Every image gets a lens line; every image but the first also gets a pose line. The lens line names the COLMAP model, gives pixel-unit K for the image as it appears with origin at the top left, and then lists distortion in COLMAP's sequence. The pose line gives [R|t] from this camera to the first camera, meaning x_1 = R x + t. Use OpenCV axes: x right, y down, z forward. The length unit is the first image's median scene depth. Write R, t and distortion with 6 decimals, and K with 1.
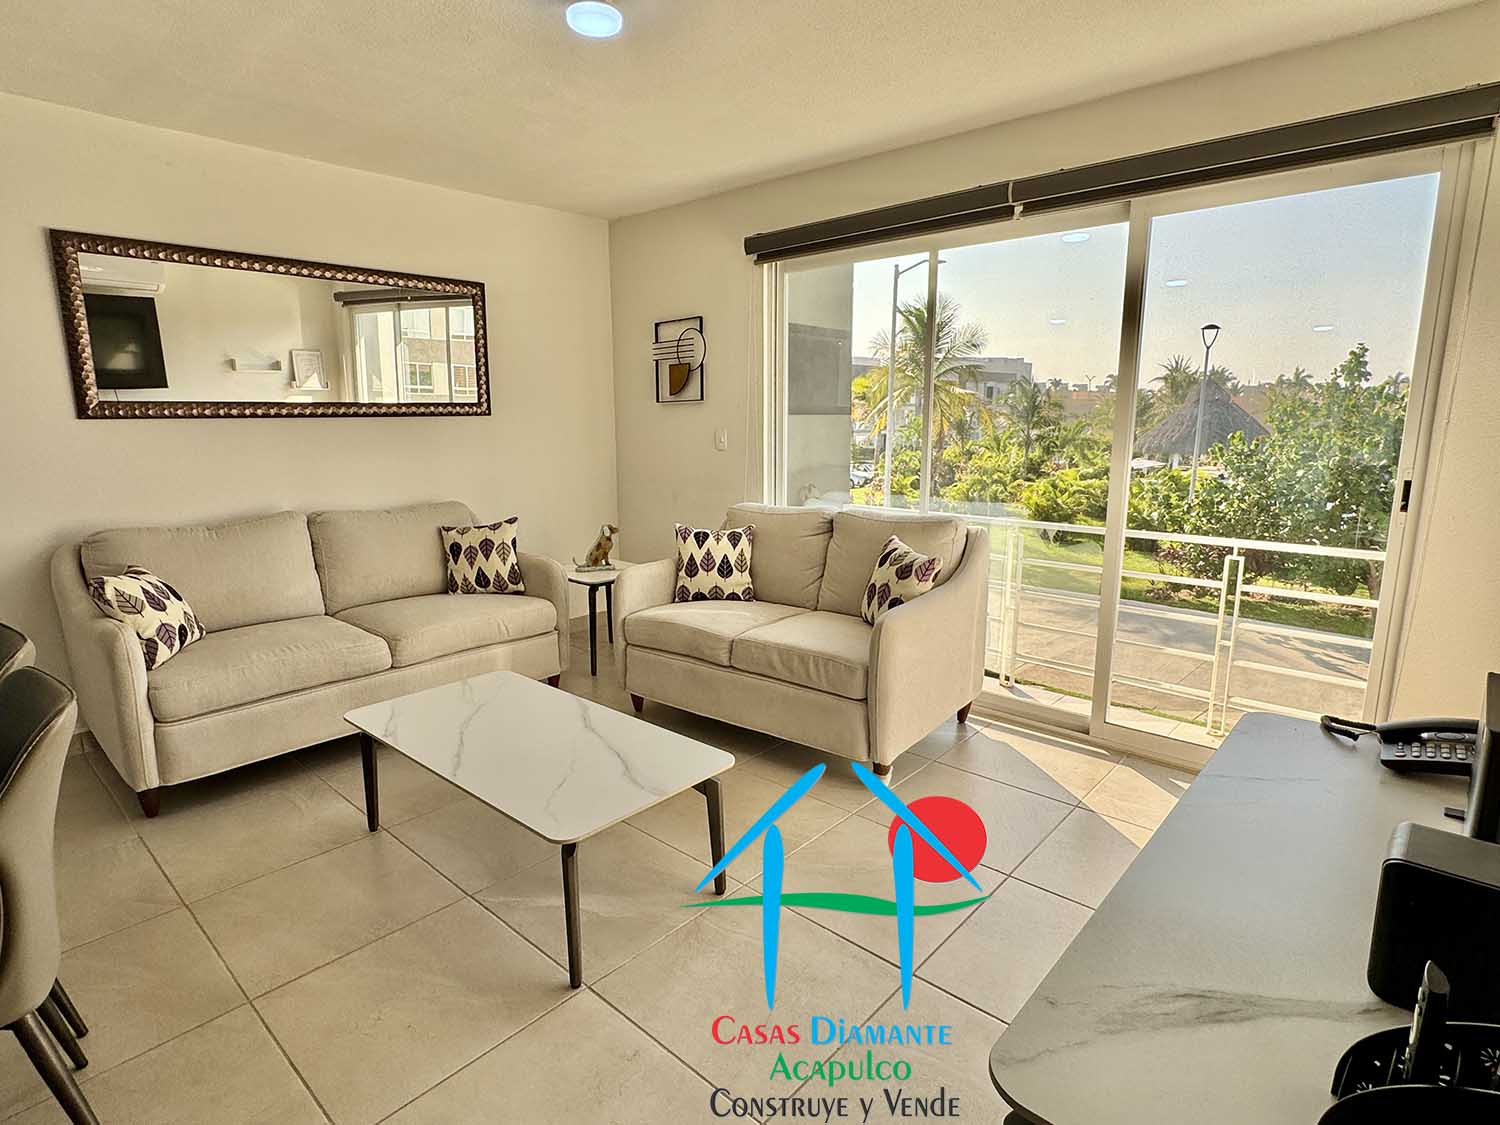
lens RADIAL K [[785.2, 0, 748.8], [0, 785.2, 565.1], [0, 0, 1]] dist [-0.001180, -0.000750]
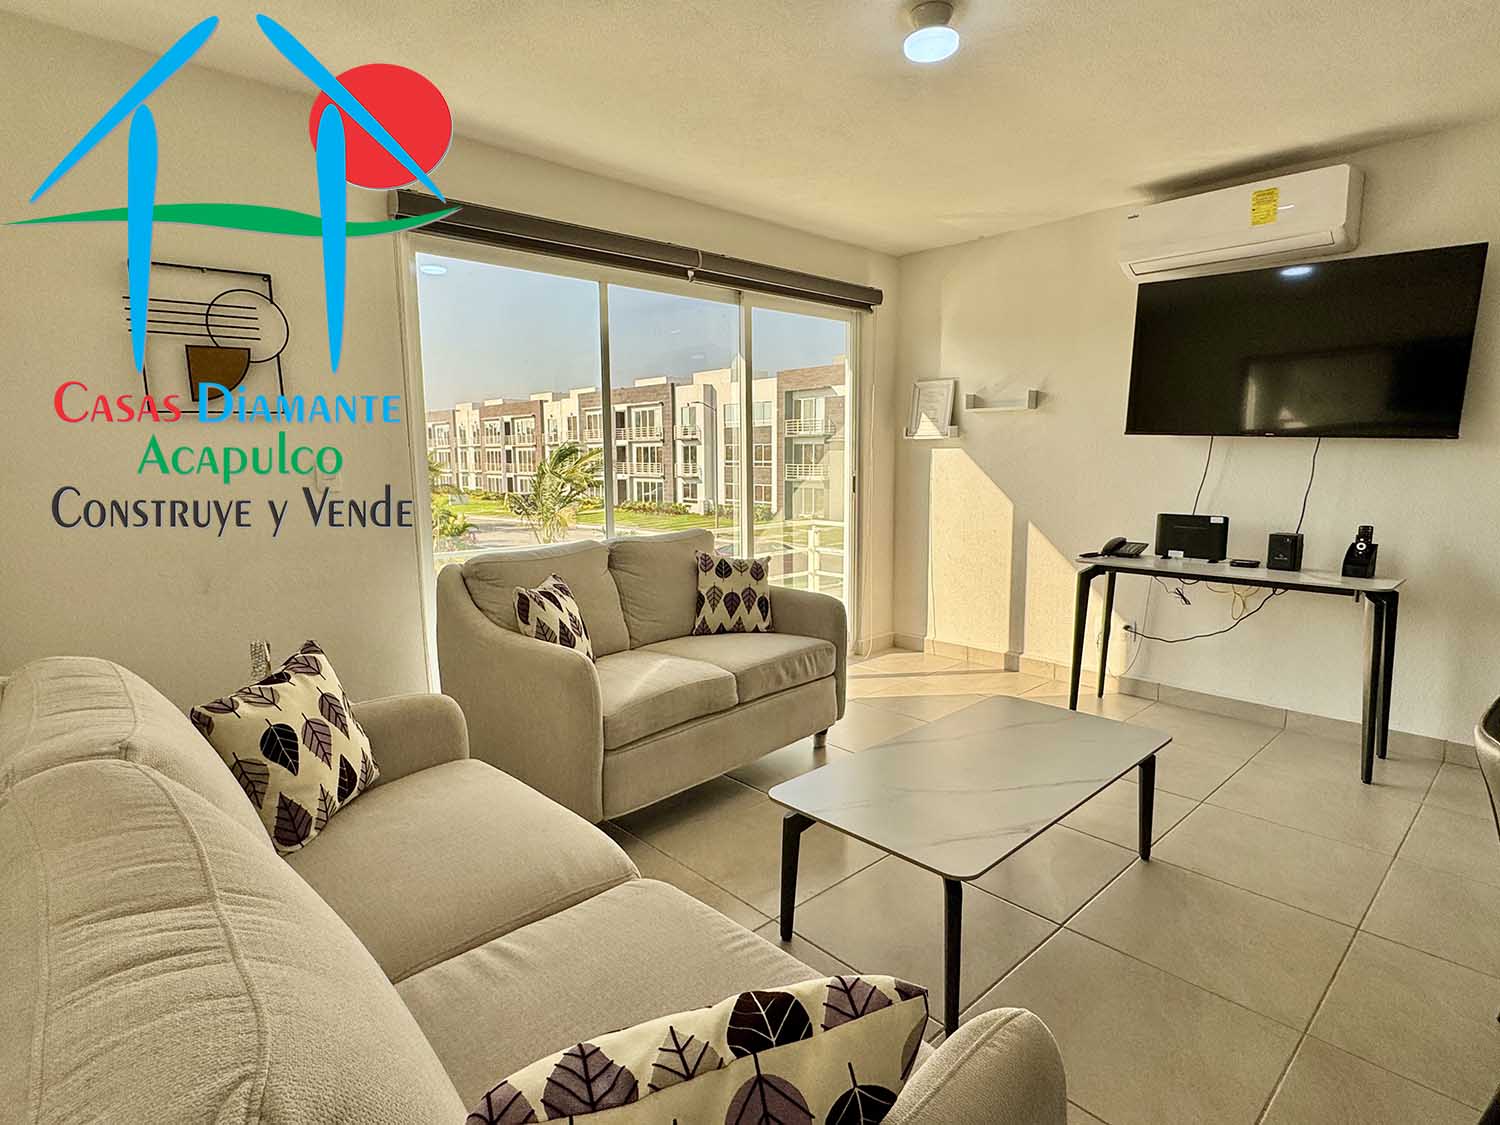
lens RADIAL K [[785.2, 0, 748.8], [0, 785.2, 565.1], [0, 0, 1]] dist [-0.001180, -0.000750]
pose [[0.095052, -0.135543, 0.986201, -0.774855], [0.194454, 0.974130, 0.115142, -0.114737], [-0.976296, 0.180826, 0.118949, 0.719966]]
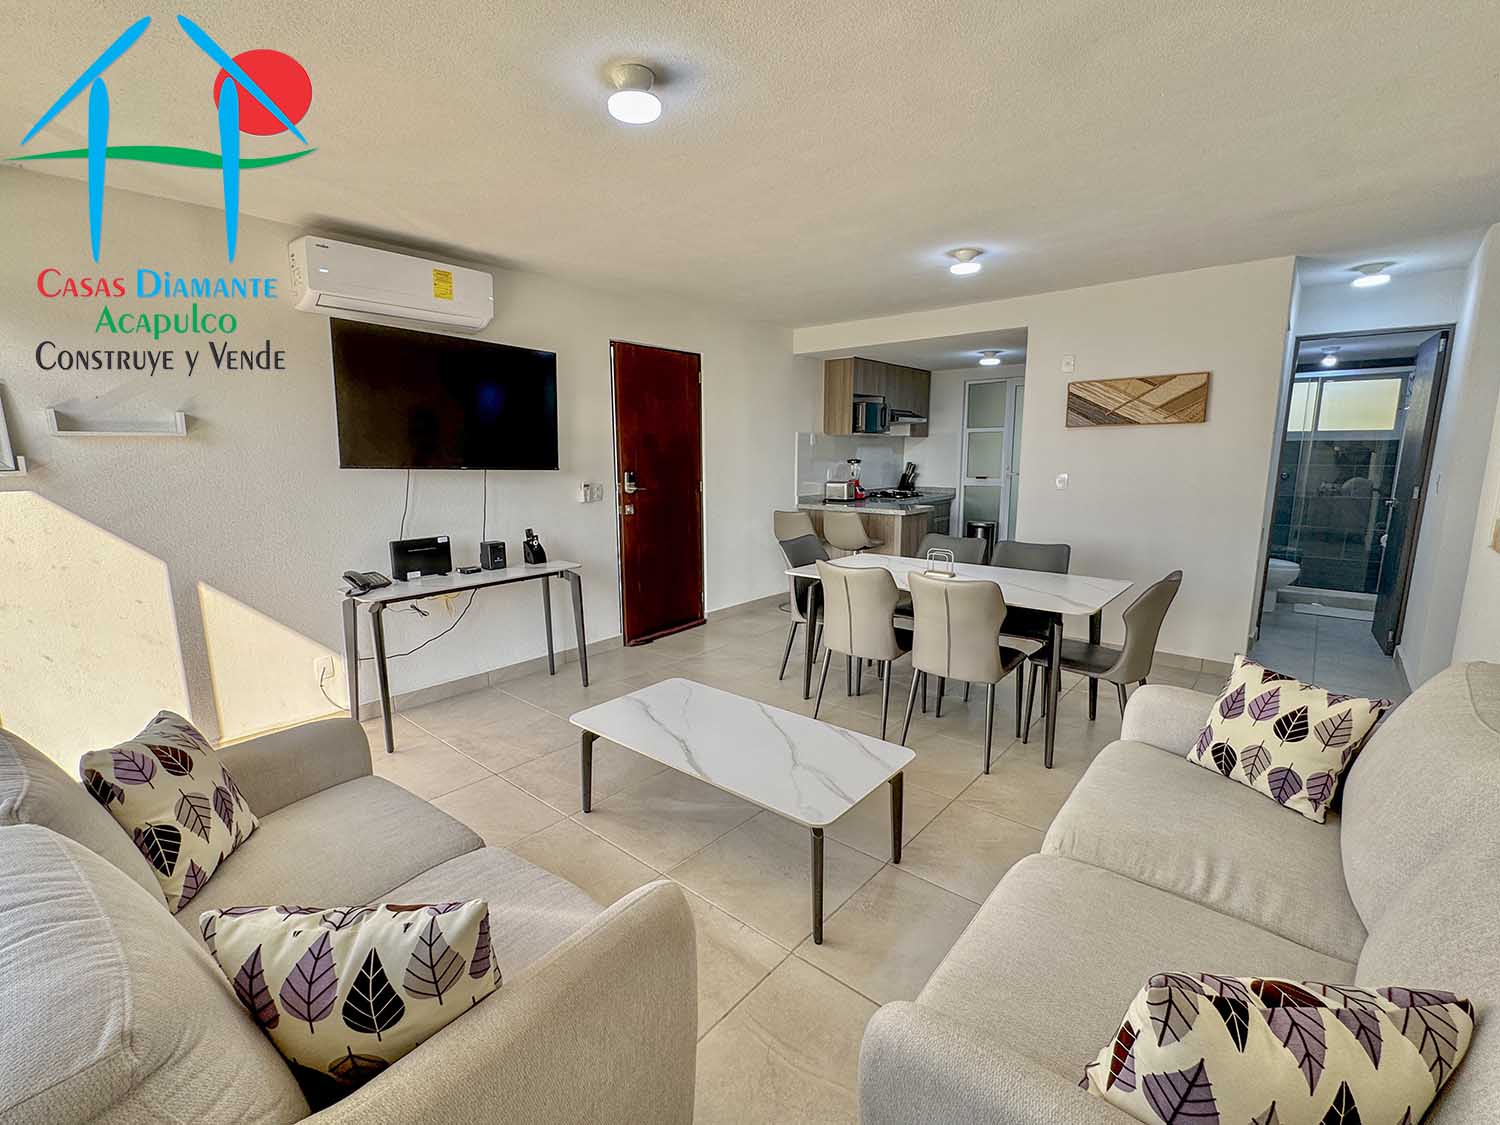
lens RADIAL K [[669.5, 0, 746.7], [0, 669.5, 562.5], [0, 0, 1]] dist [0.000343, 0.000242]
pose [[-0.999743, 0.013435, -0.018247, -0.186108], [0.006172, 0.936276, 0.351212, -0.257726], [0.021803, 0.351009, -0.936118, 1.205489]]
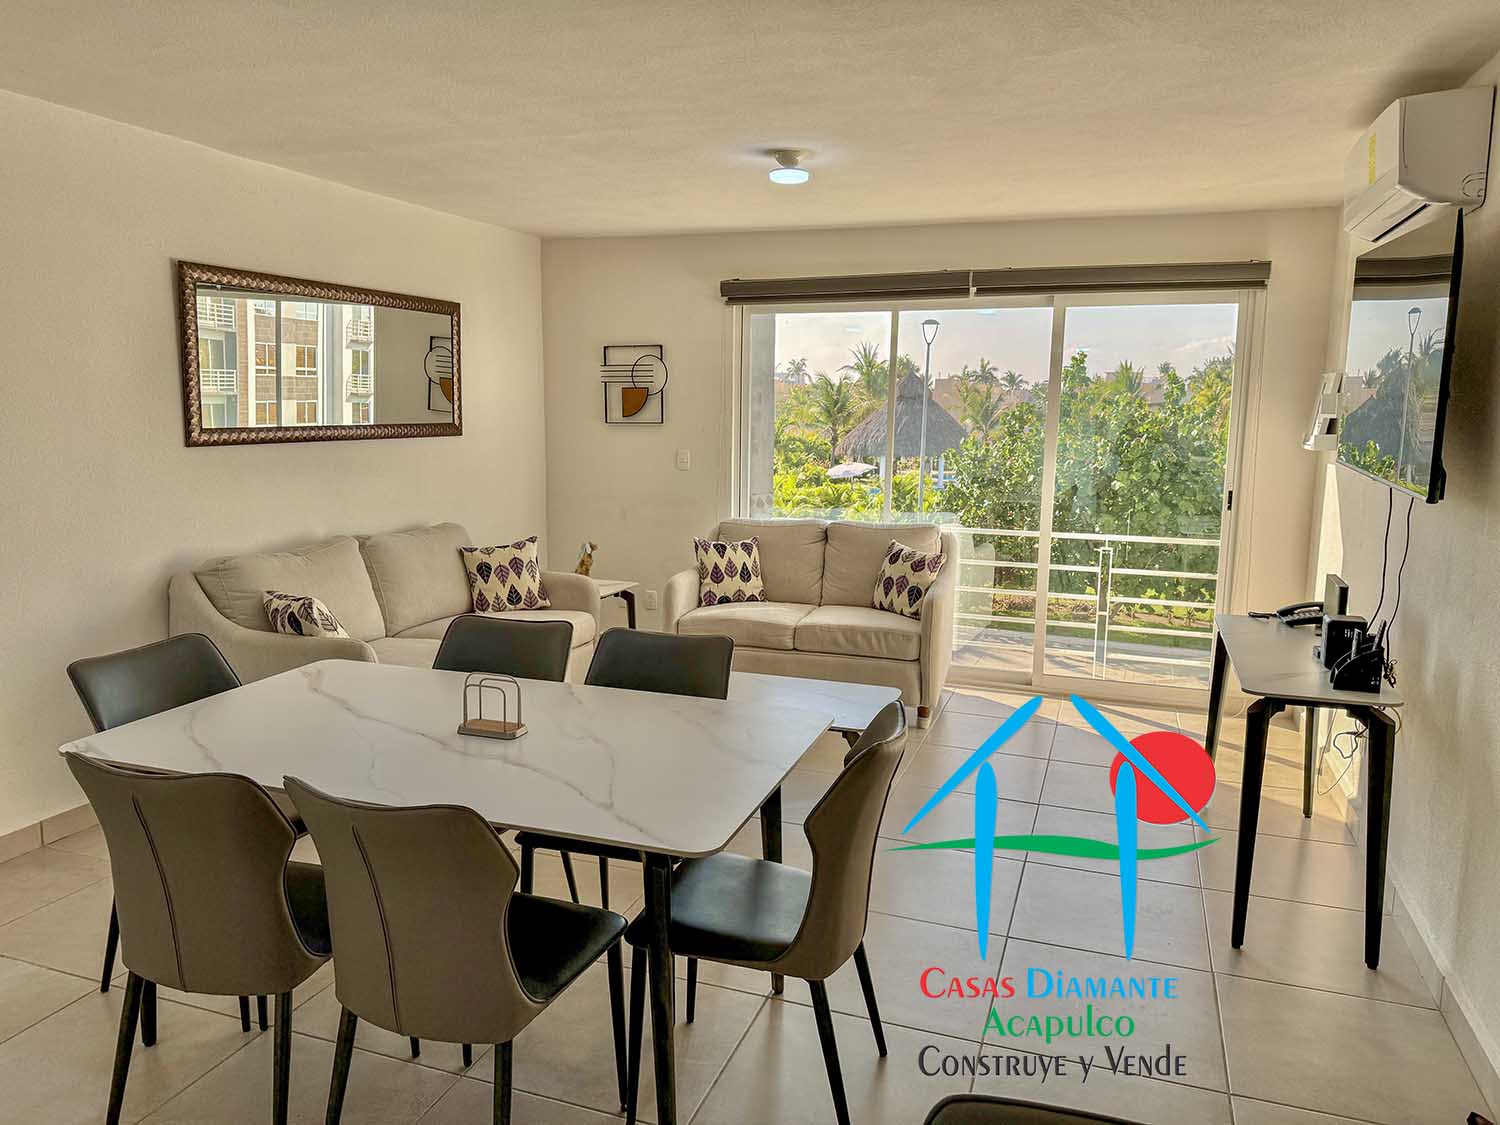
lens RADIAL K [[1035.9, 0, 753.7], [0, 1035.9, 560.5], [0, 0, 1]] dist [0.170867, -0.334636]
pose [[0.925130, -0.039464, 0.377593, -0.585931], [0.054460, 0.998091, -0.029115, 0.028996], [-0.375723, 0.047499, 0.925514, -0.415186]]
